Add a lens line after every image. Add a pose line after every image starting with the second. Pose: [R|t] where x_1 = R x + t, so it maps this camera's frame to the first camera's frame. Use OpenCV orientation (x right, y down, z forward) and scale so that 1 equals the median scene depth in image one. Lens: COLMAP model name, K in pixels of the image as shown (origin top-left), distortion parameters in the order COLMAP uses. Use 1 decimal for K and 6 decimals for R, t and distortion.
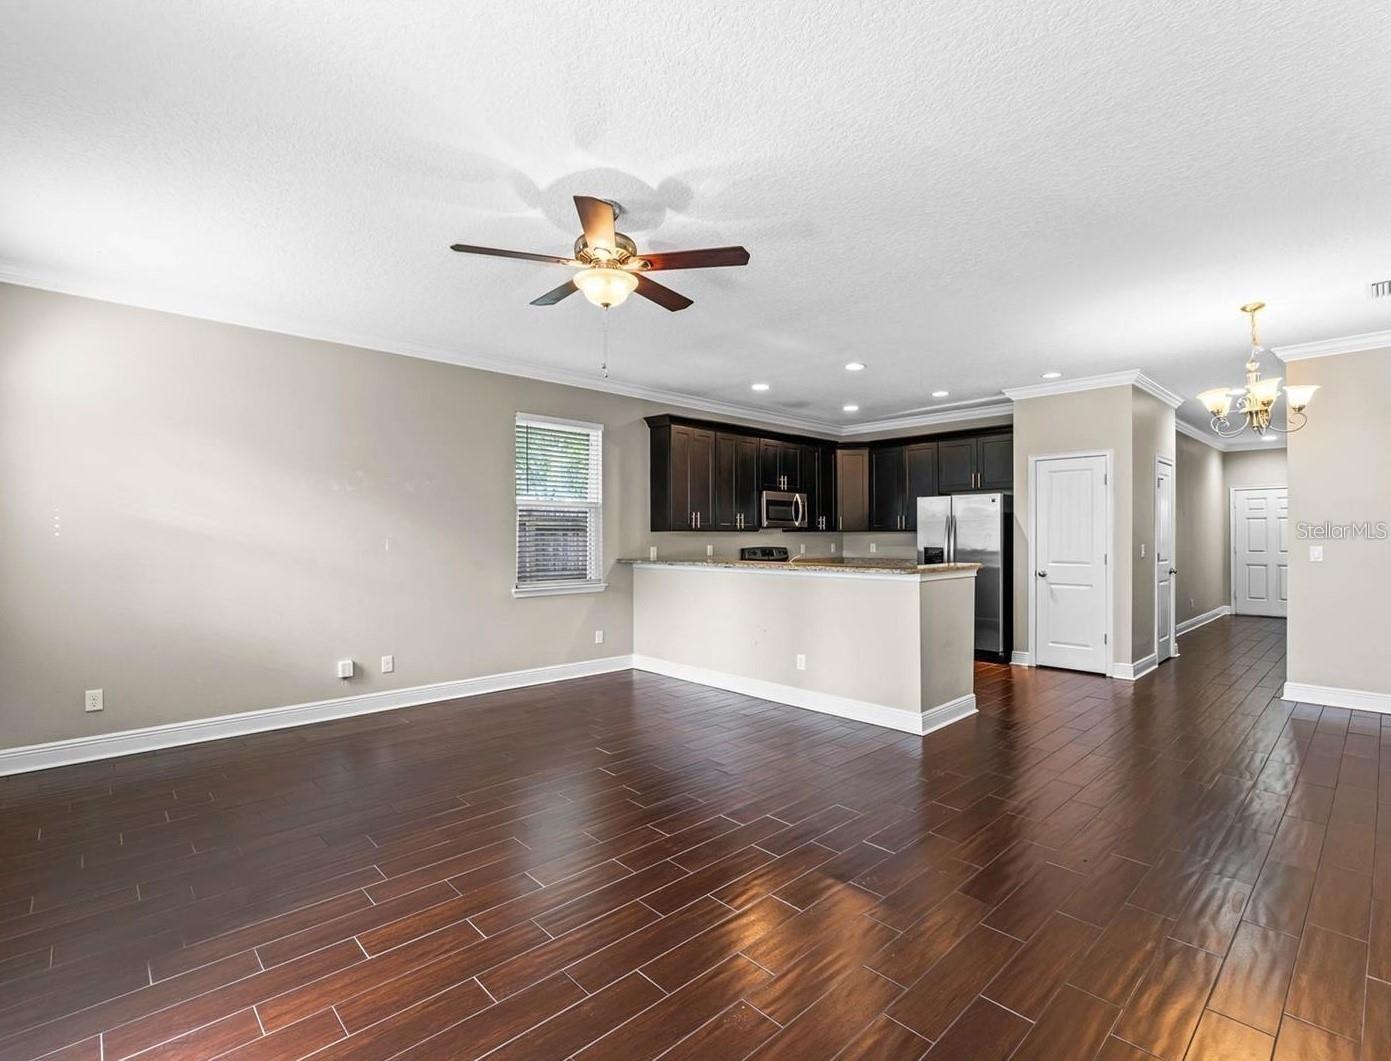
lens RADIAL K [[657.5, 0, 694.9], [0, 657.5, 532.4], [0, 0, 1]] dist [0.002716, -0.002128]
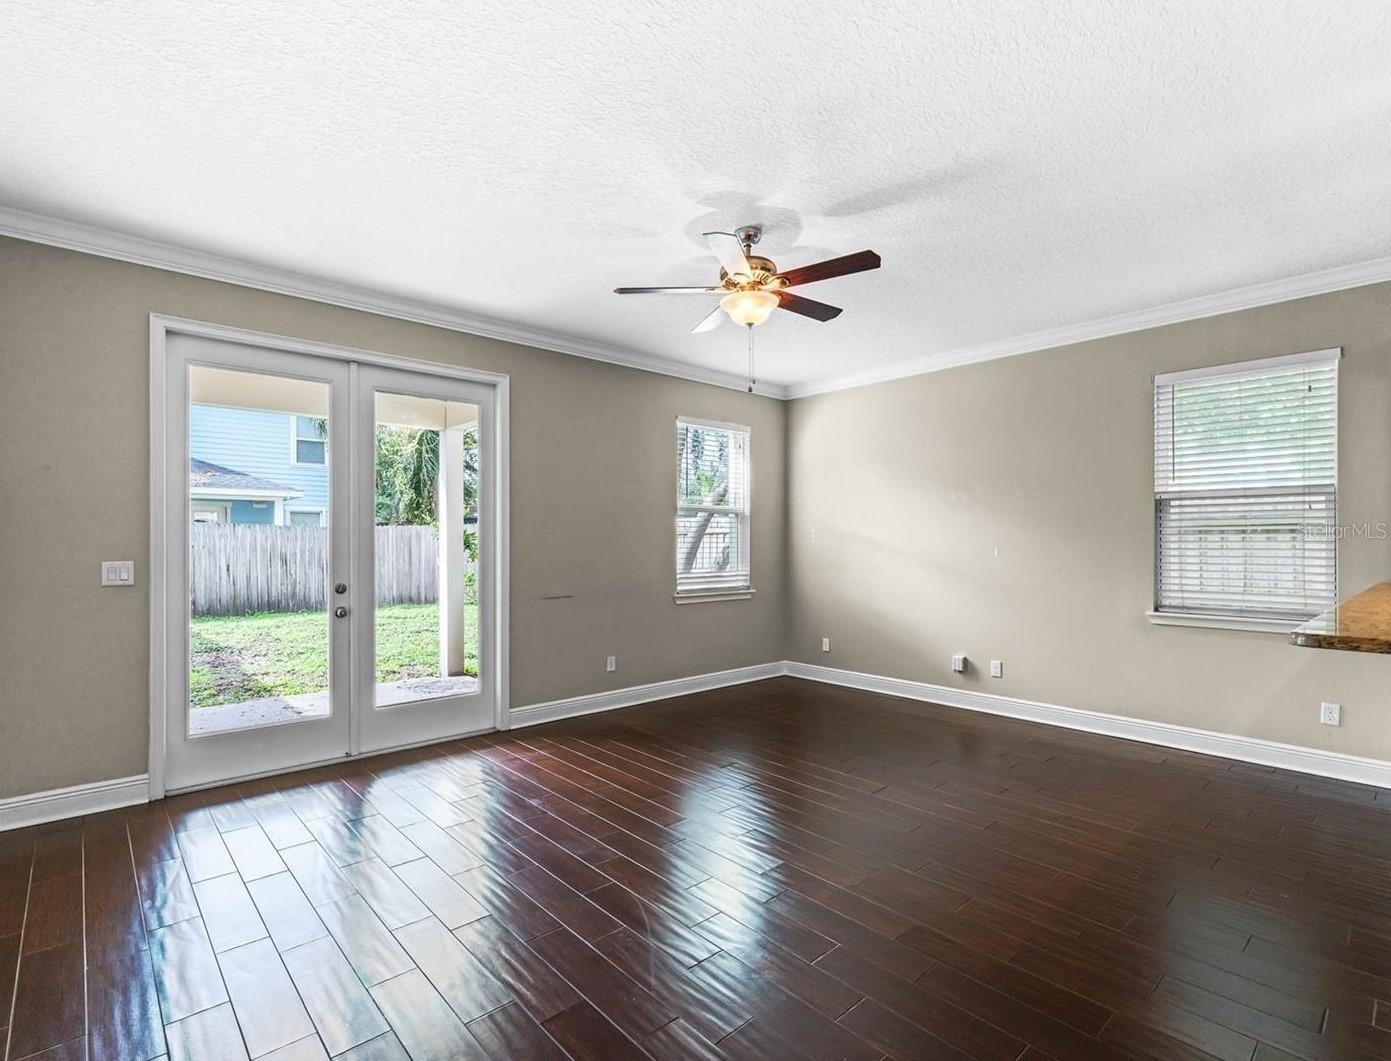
lens RADIAL K [[694.1, 0, 705.0], [0, 694.1, 544.1], [0, 0, 1]] dist [-0.002505, 0.001473]
pose [[-0.011343, 0.005930, -0.999918, 0.450884], [0.010663, 0.999926, 0.005809, -0.001171], [0.999879, -0.010597, -0.011405, 0.428972]]
